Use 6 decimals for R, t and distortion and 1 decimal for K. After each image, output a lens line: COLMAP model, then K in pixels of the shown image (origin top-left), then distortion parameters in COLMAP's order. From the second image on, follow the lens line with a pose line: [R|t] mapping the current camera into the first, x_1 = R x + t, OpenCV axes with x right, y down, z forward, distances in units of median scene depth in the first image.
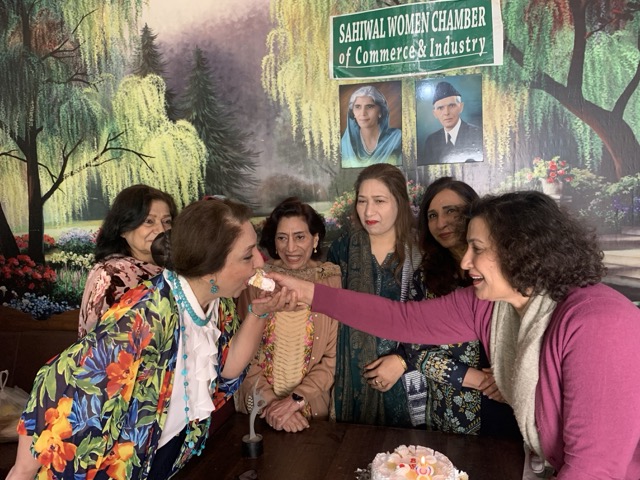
lens RADIAL K [[493.6, 0, 323.1], [0, 493.6, 239.6], [0, 0, 1]] dist [0.009310, -0.005886]
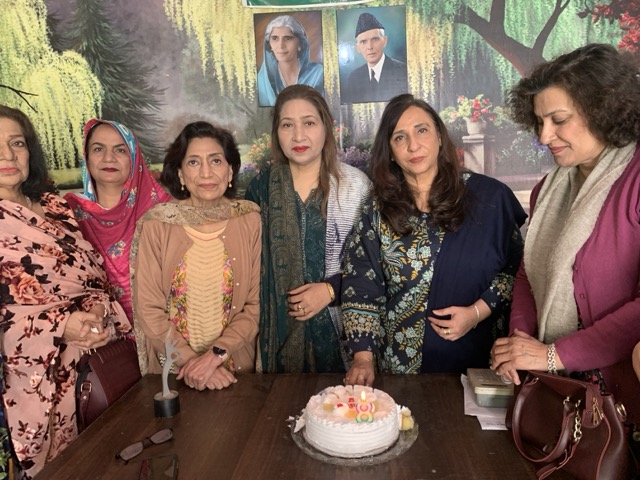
lens RADIAL K [[493.6, 0, 323.0], [0, 493.6, 238.1], [0, 0, 1]] dist [0.009310, -0.005886]
pose [[0.985589, -0.030613, 0.166367, -0.004986], [0.023262, 0.998672, 0.045960, 0.057250], [-0.167553, -0.041428, 0.984992, 0.070411]]
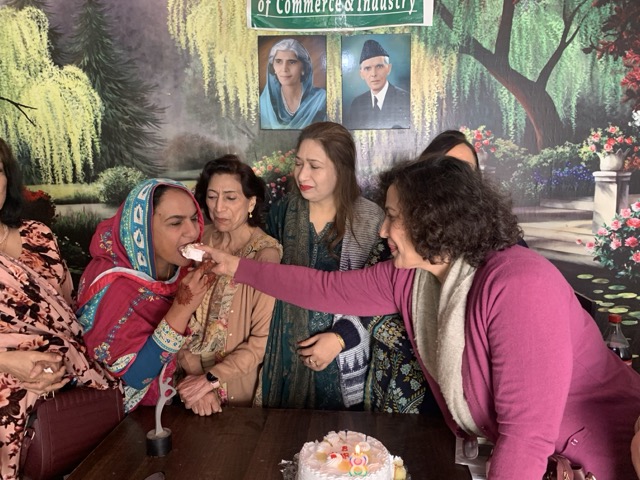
lens RADIAL K [[493.6, 0, 323.4], [0, 493.6, 243.8], [0, 0, 1]] dist [0.009310, -0.005886]
pose [[0.984110, 0.001847, 0.177550, -0.008854], [-0.011776, 0.998423, 0.054890, 0.013301], [-0.177169, -0.056109, 0.982580, 0.075092]]
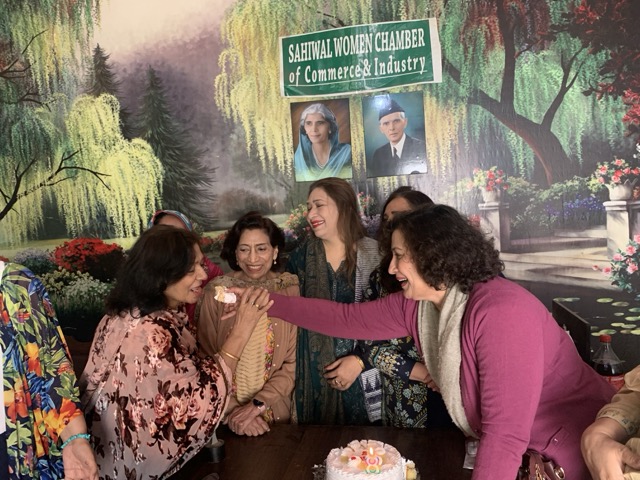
lens RADIAL K [[493.6, 0, 322.8], [0, 493.6, 242.5], [0, 0, 1]] dist [0.009310, -0.005886]
pose [[0.996787, -0.033984, 0.072537, 0.014880], [0.034920, 0.999322, -0.011662, -0.002548], [-0.072091, 0.014158, 0.997298, -0.041724]]
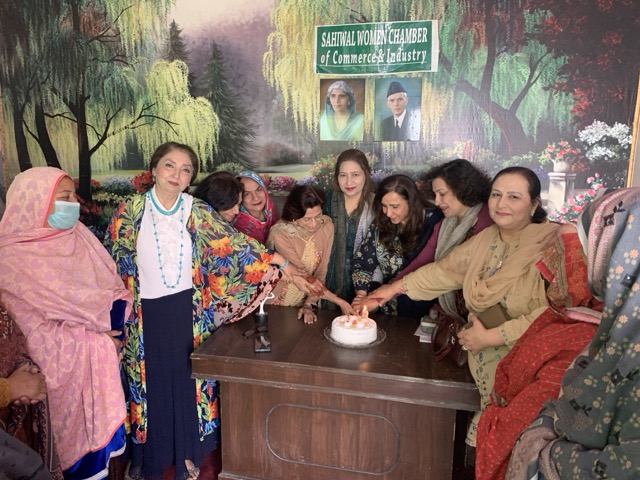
lens RADIAL K [[493.6, 0, 313.6], [0, 493.6, 235.8], [0, 0, 1]] dist [0.009310, -0.005886]
pose [[0.998715, 0.030816, 0.040222, -0.026907], [-0.035102, 0.993245, 0.110597, -0.031244], [-0.036543, -0.111867, 0.993051, -0.395679]]
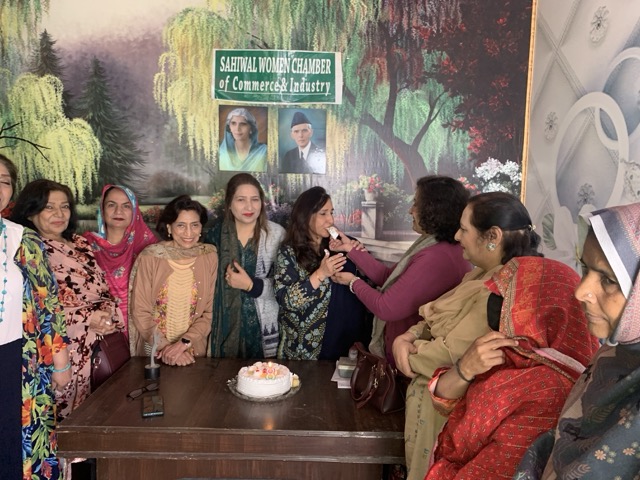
lens RADIAL K [[492.2, 0, 321.2], [0, 492.2, 237.7], [0, 0, 1]] dist [0.017116, -0.010692]
pose [[0.963774, 0.030900, 0.264926, -0.038386], [-0.035708, 0.999273, 0.013350, 0.000938], [-0.264320, -0.022327, 0.964176, -0.286450]]
